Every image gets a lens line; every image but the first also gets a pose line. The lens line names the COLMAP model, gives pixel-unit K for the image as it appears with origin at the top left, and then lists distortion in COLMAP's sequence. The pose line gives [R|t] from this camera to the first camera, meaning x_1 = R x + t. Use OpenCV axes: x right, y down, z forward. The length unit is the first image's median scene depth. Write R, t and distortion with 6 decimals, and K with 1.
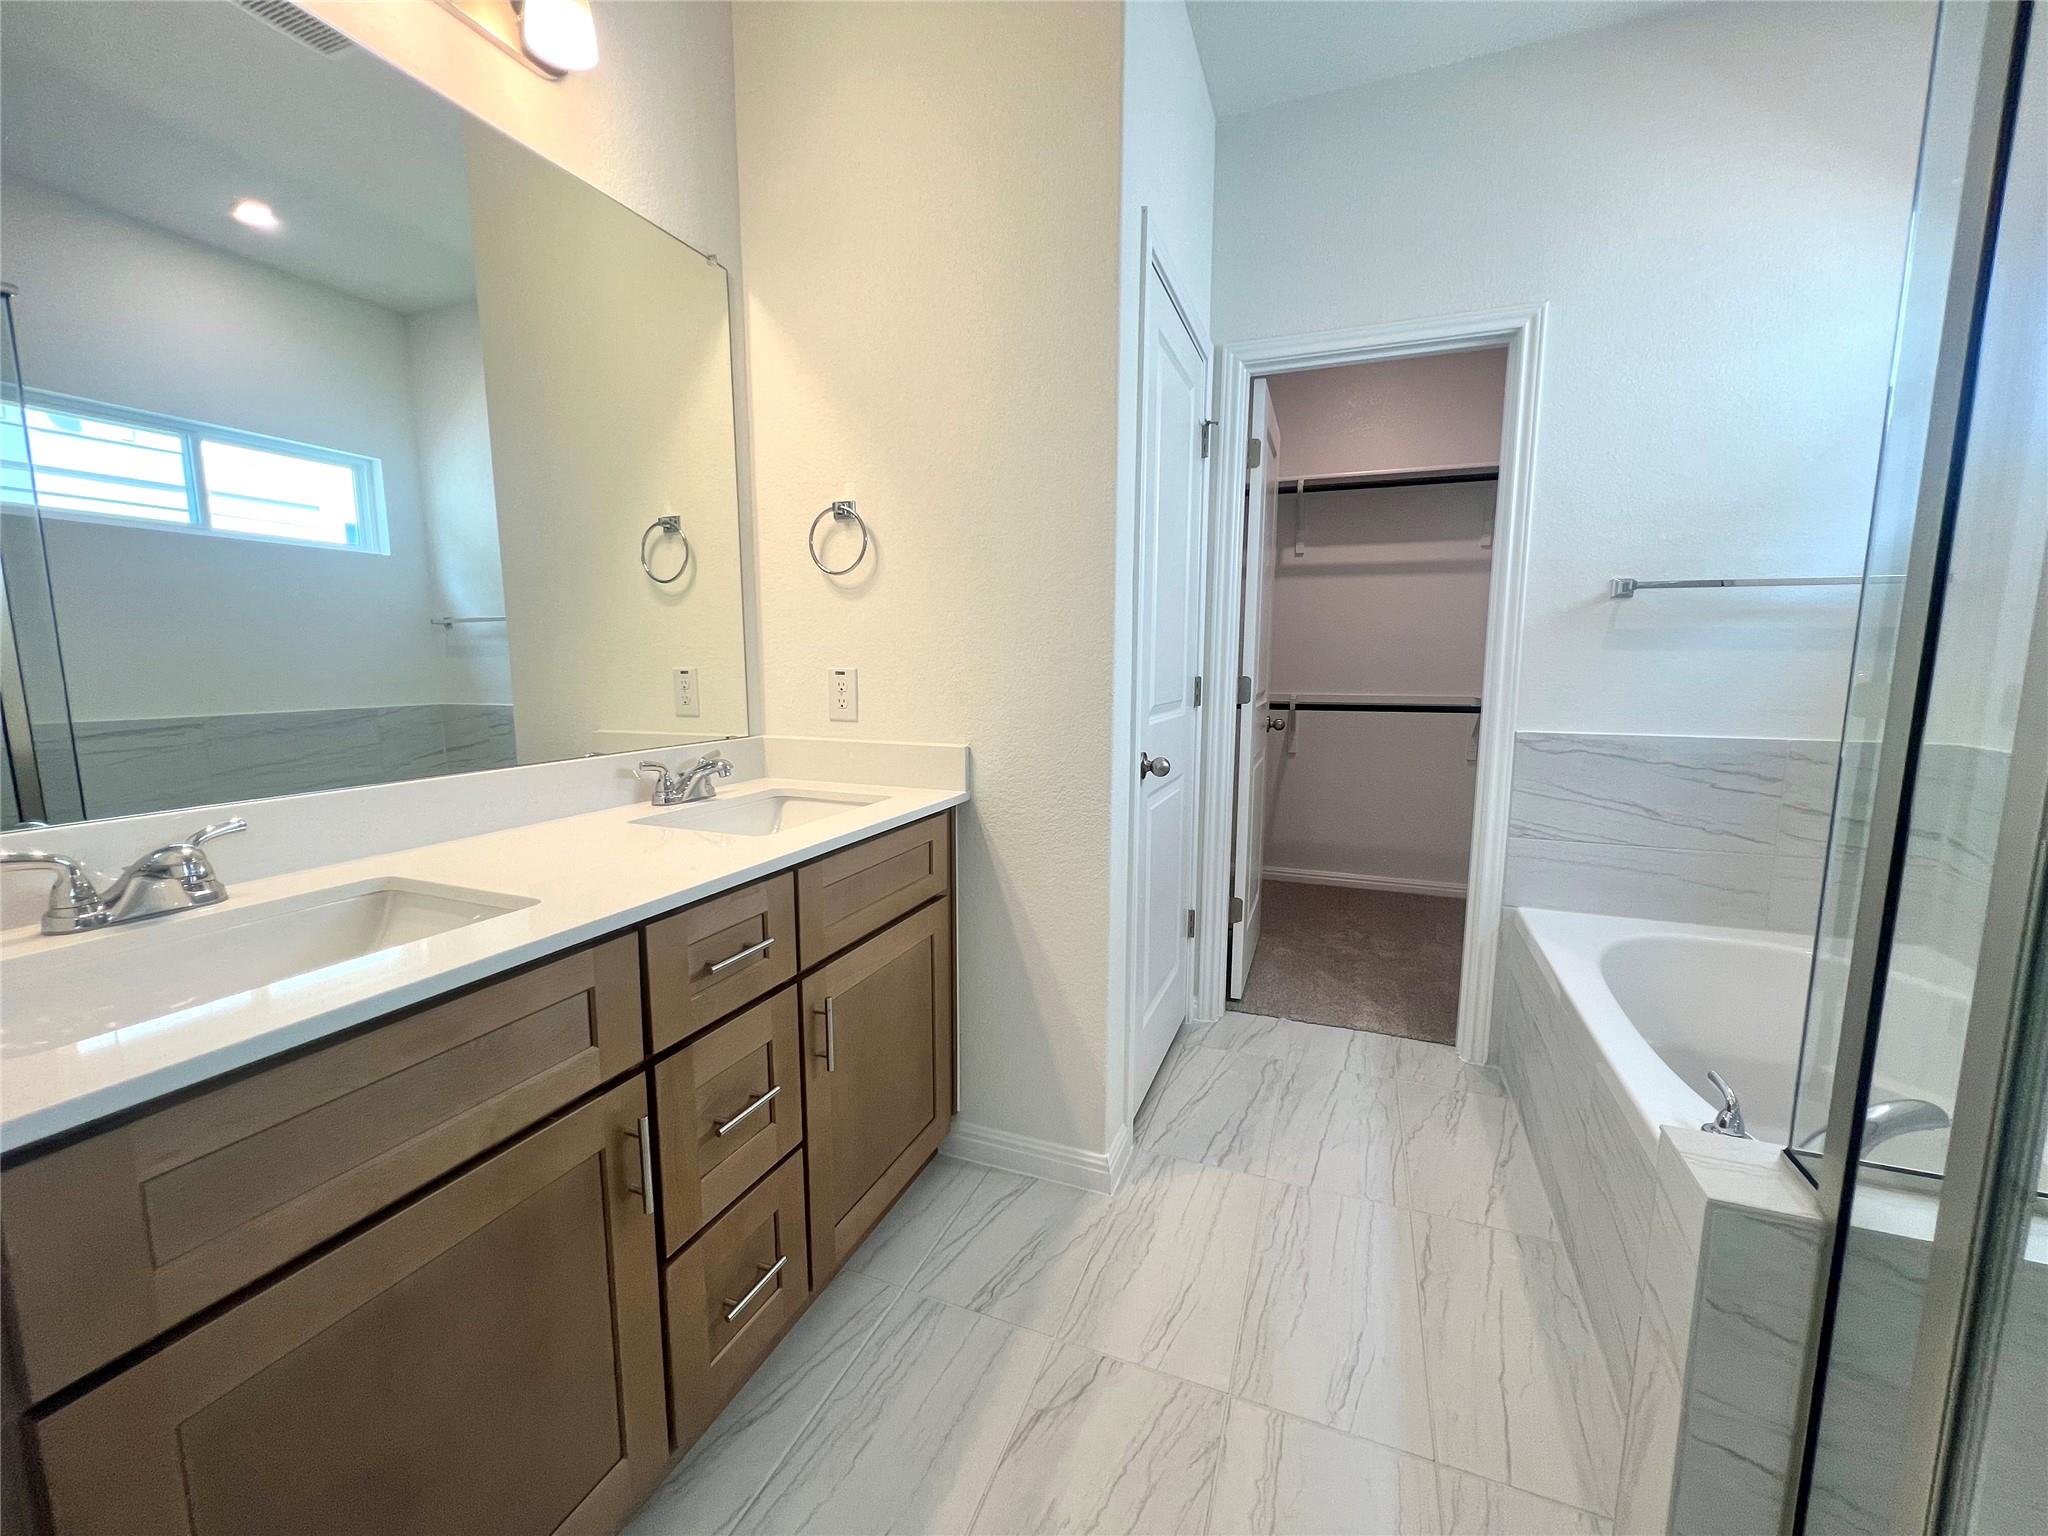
lens RADIAL K [[820.5, 0, 1020.0], [0, 820.5, 767.0], [0, 0, 1]] dist [-0.005308, 0.000363]
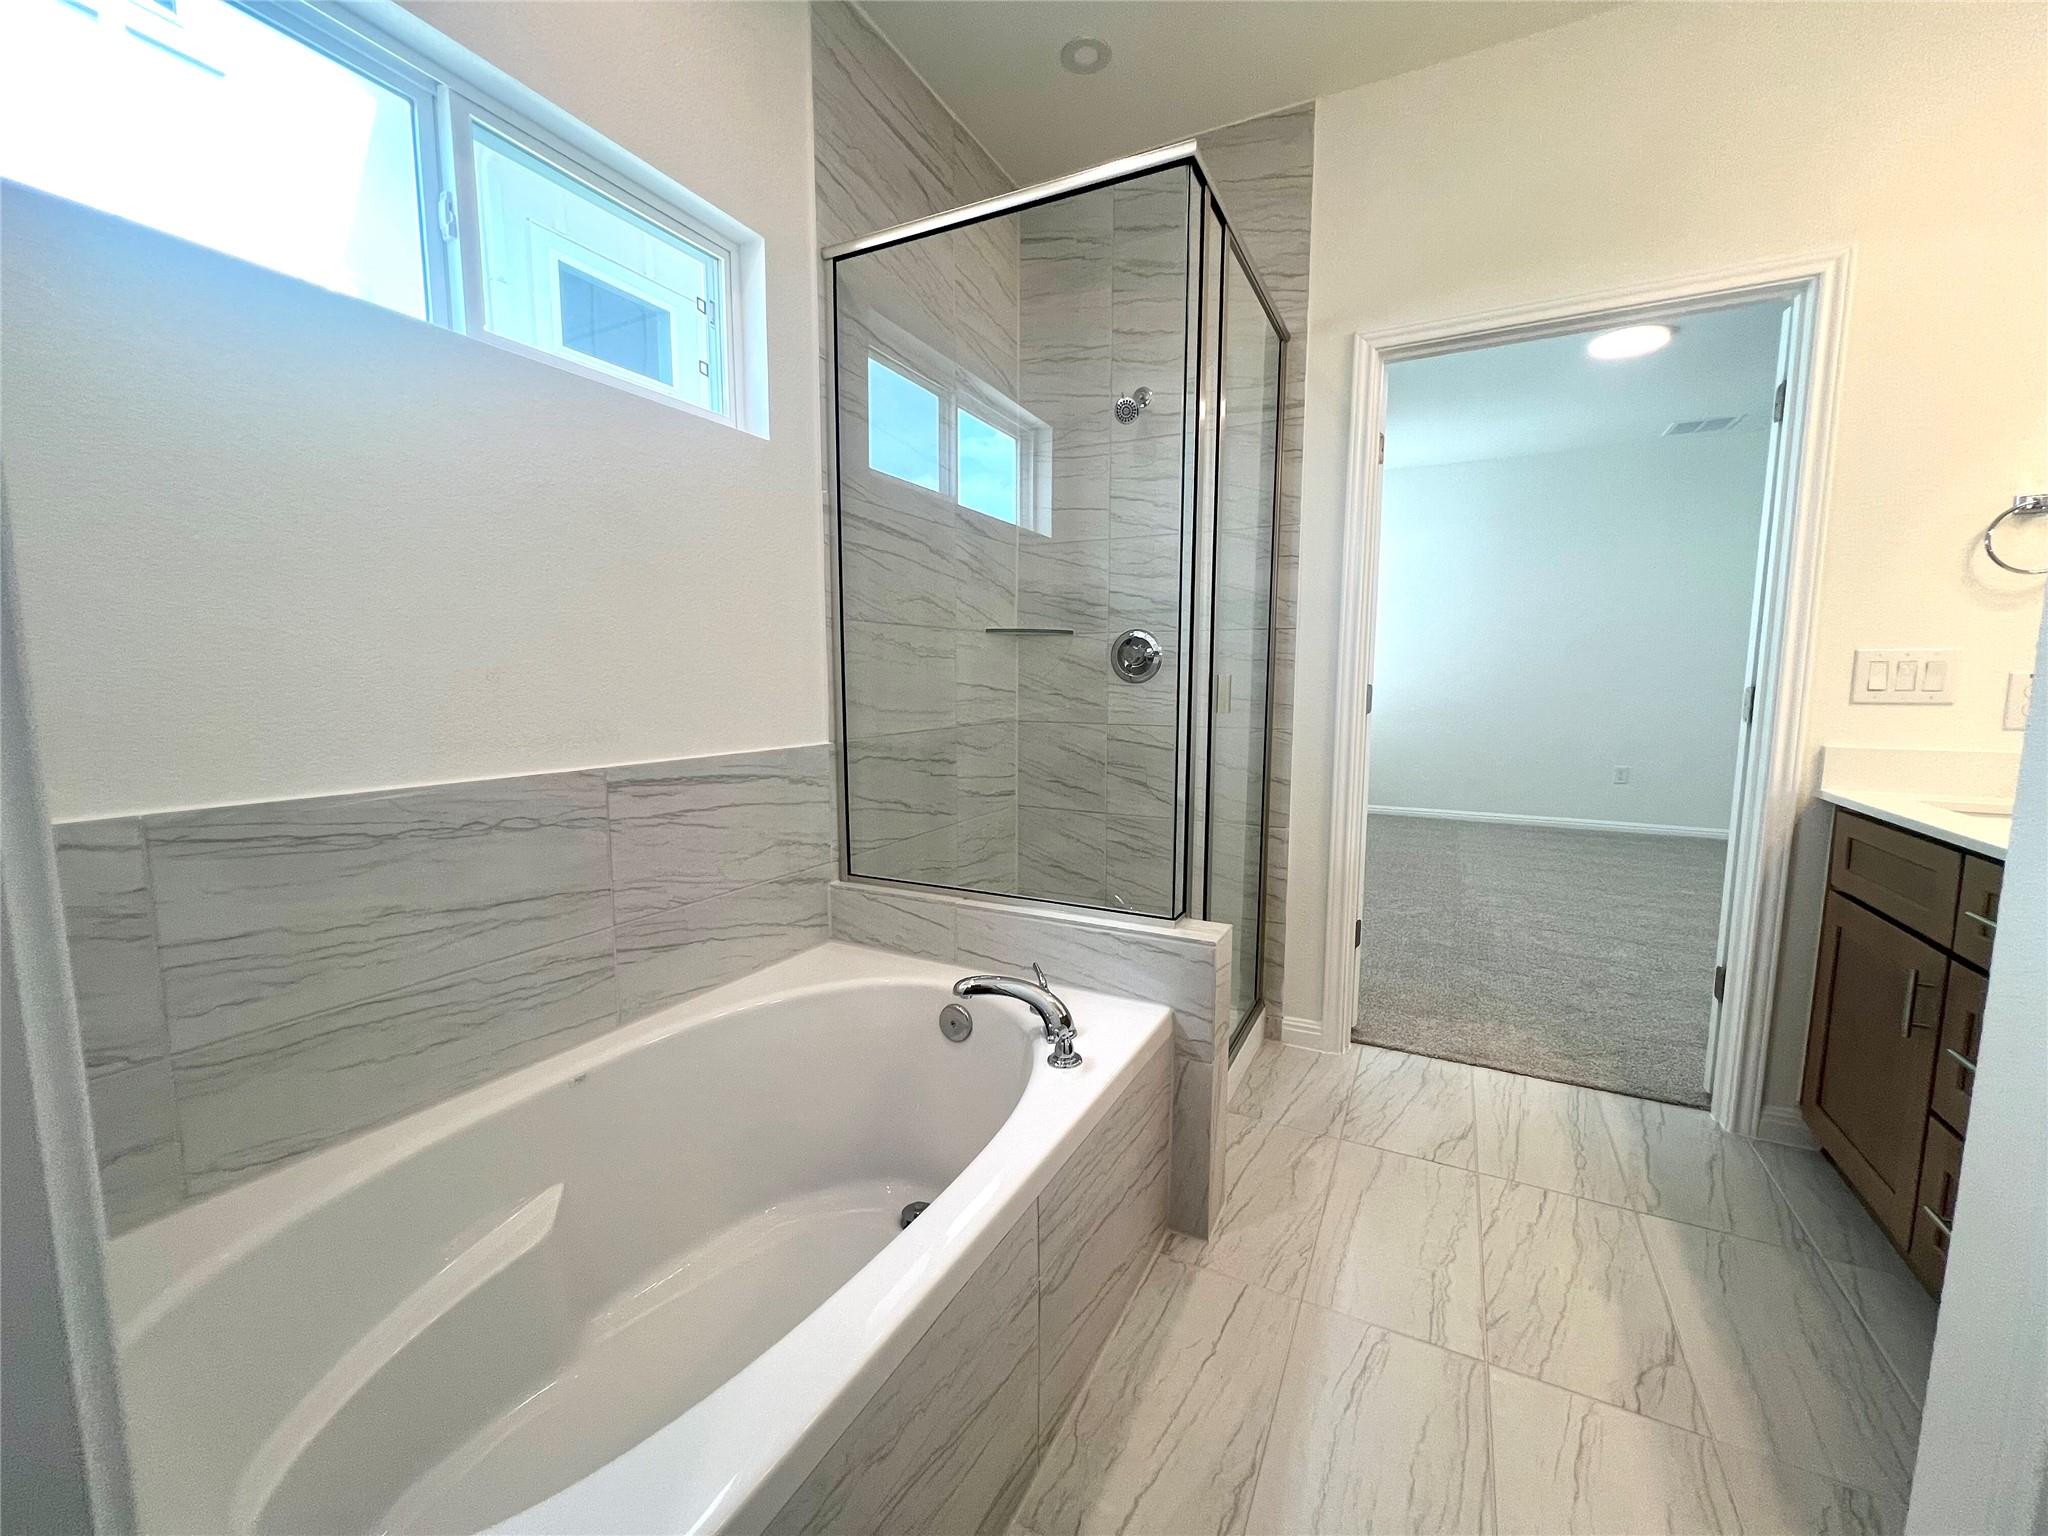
lens RADIAL K [[820.5, 0, 1020.0], [0, 820.5, 767.0], [0, 0, 1]] dist [-0.005308, 0.000363]
pose [[-0.994992, -0.015015, 0.098816, 0.494955], [0.009382, 0.970255, 0.241905, -0.145737], [-0.099509, 0.241620, -0.965255, 1.232566]]
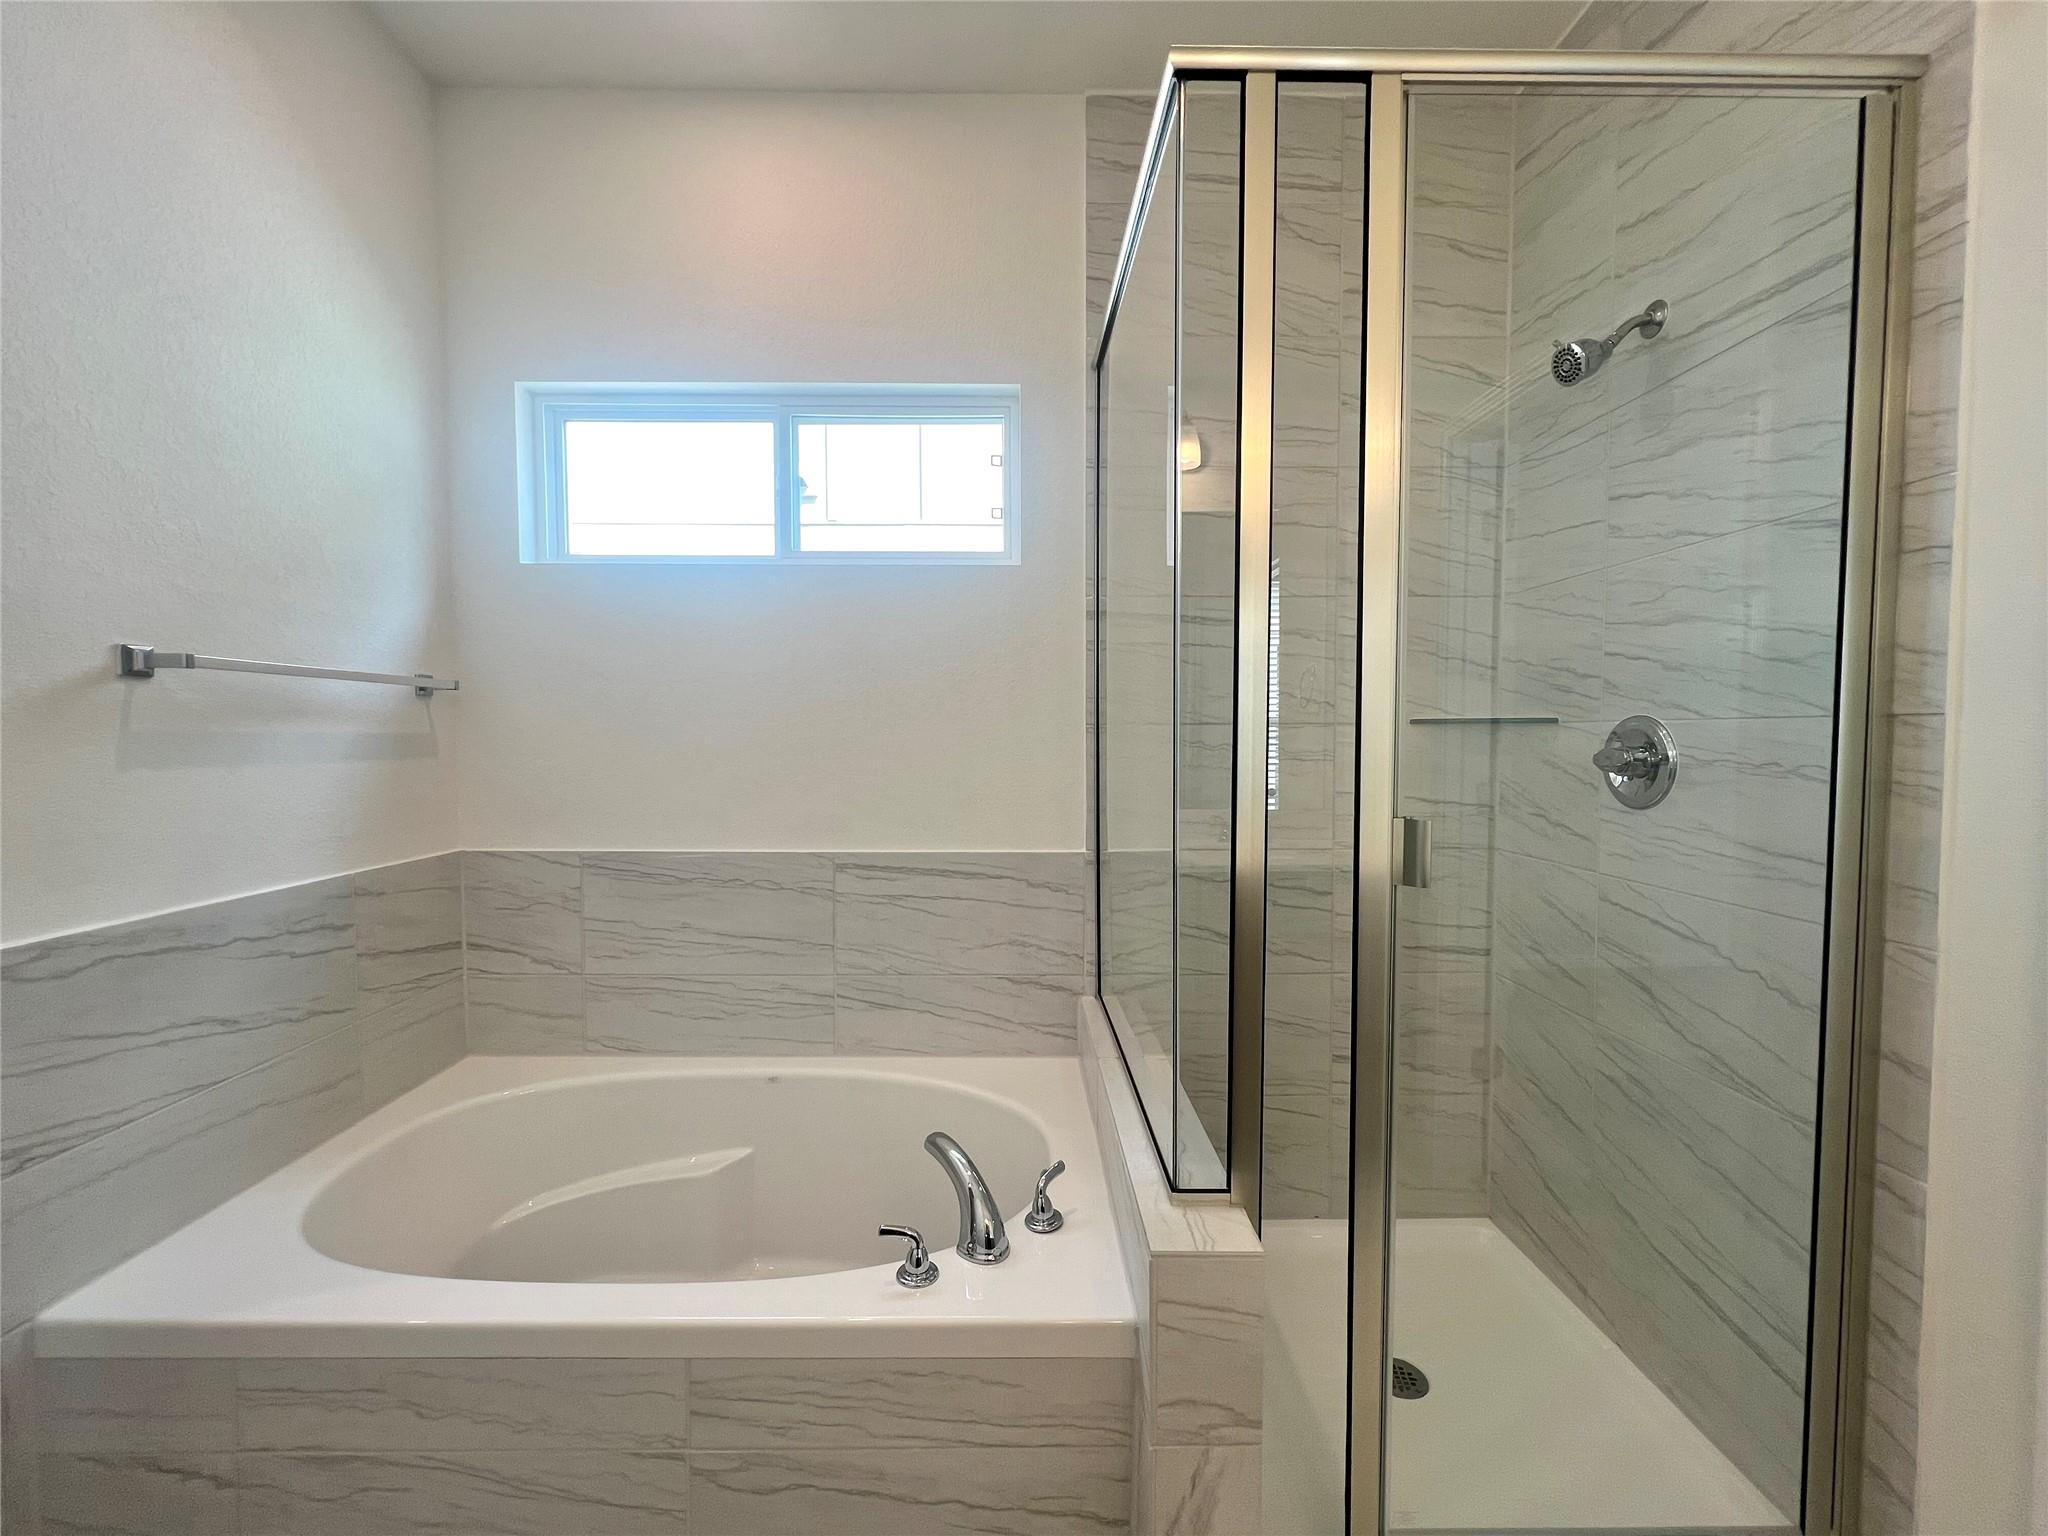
lens RADIAL K [[820.5, 0, 1020.0], [0, 820.5, 767.0], [0, 0, 1]] dist [-0.005308, 0.000363]
pose [[-0.384749, -0.039887, 0.922159, -0.029953], [0.121345, 0.988209, 0.093372, -0.133277], [-0.915010, 0.147824, -0.375372, 0.707953]]
